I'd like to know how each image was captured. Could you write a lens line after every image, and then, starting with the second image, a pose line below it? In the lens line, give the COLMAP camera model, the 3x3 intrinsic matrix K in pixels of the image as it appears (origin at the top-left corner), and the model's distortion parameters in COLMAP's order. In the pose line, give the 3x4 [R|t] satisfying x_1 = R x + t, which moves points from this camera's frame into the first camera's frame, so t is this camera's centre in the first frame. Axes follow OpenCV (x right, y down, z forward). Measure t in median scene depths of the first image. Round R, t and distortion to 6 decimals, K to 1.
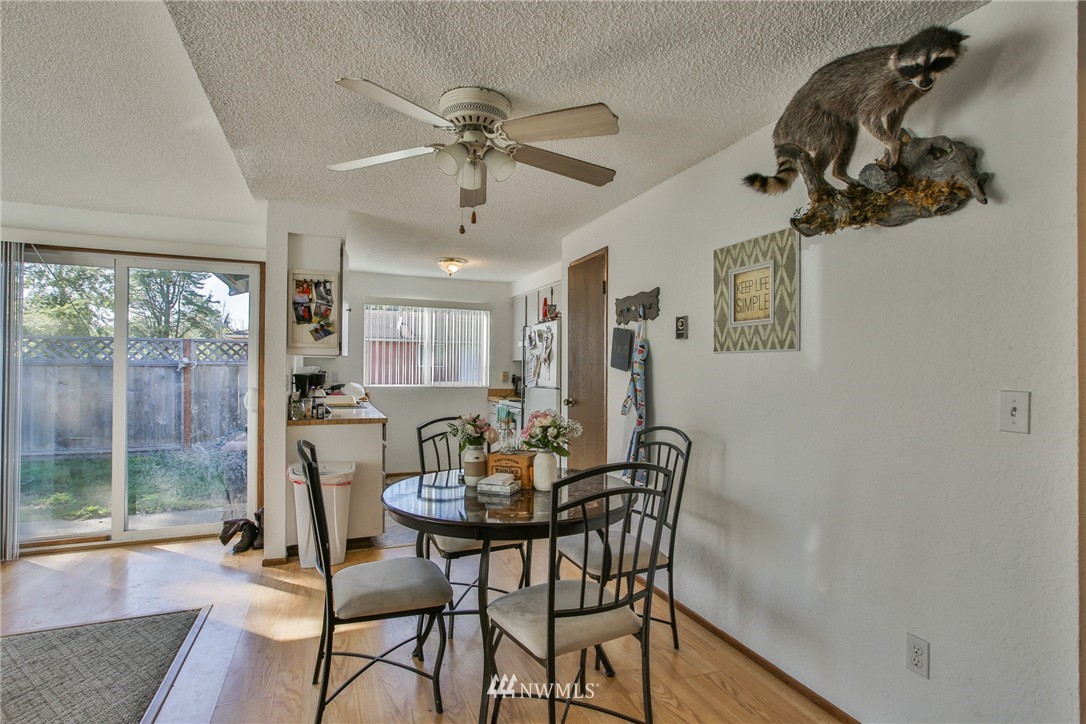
lens RADIAL K [[527.2, 0, 546.2], [0, 527.2, 360.5], [0, 0, 1]] dist [-0.003392, 0.000416]
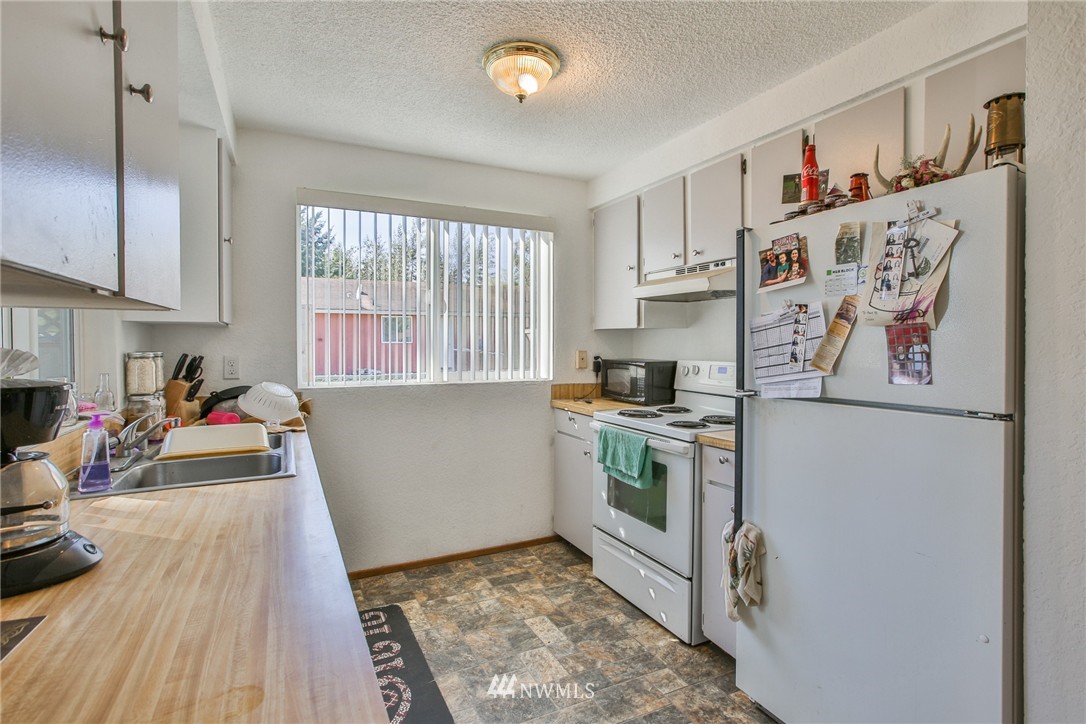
lens RADIAL K [[509.3, 0, 544.7], [0, 509.3, 347.3], [0, 0, 1]] dist [-0.000749, 0.000066]
pose [[0.996368, -0.013850, 0.084021, -0.051909], [0.012027, 0.999682, 0.022162, 0.002028], [-0.084301, -0.021071, 0.996217, 0.165715]]
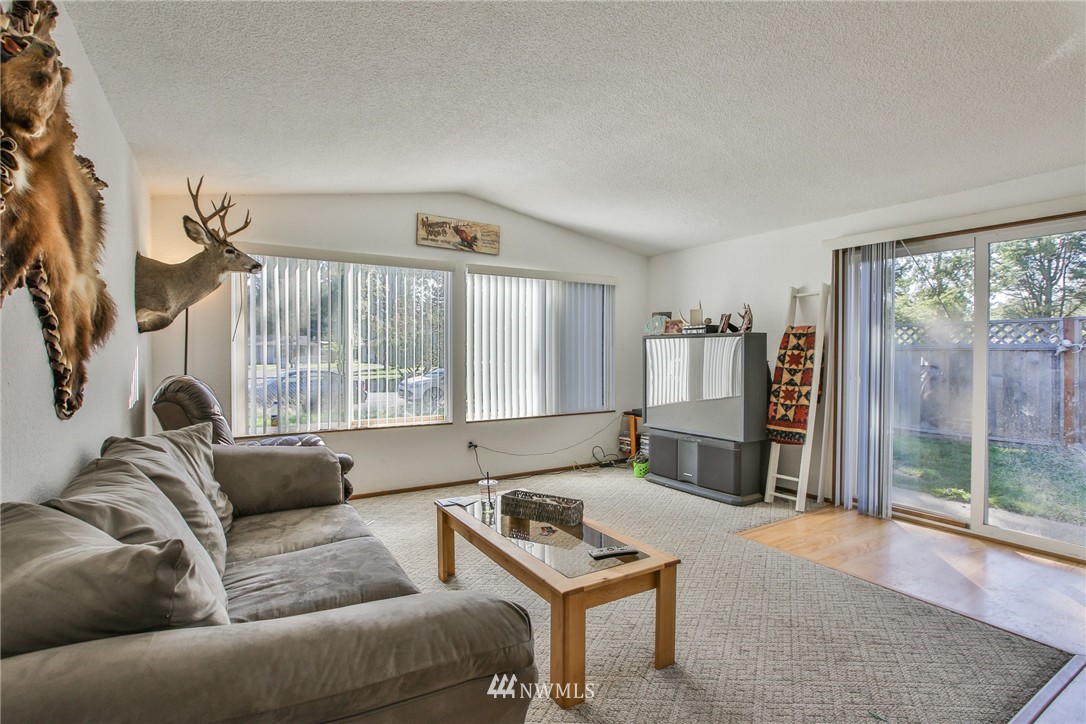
lens RADIAL K [[527.2, 0, 546.2], [0, 527.2, 360.5], [0, 0, 1]] dist [-0.003392, 0.000416]
pose [[0.181335, 0.010123, -0.983369, -0.016885], [0.016750, 0.999770, 0.013381, 0.004279], [0.983279, -0.018898, 0.181124, 0.051466]]
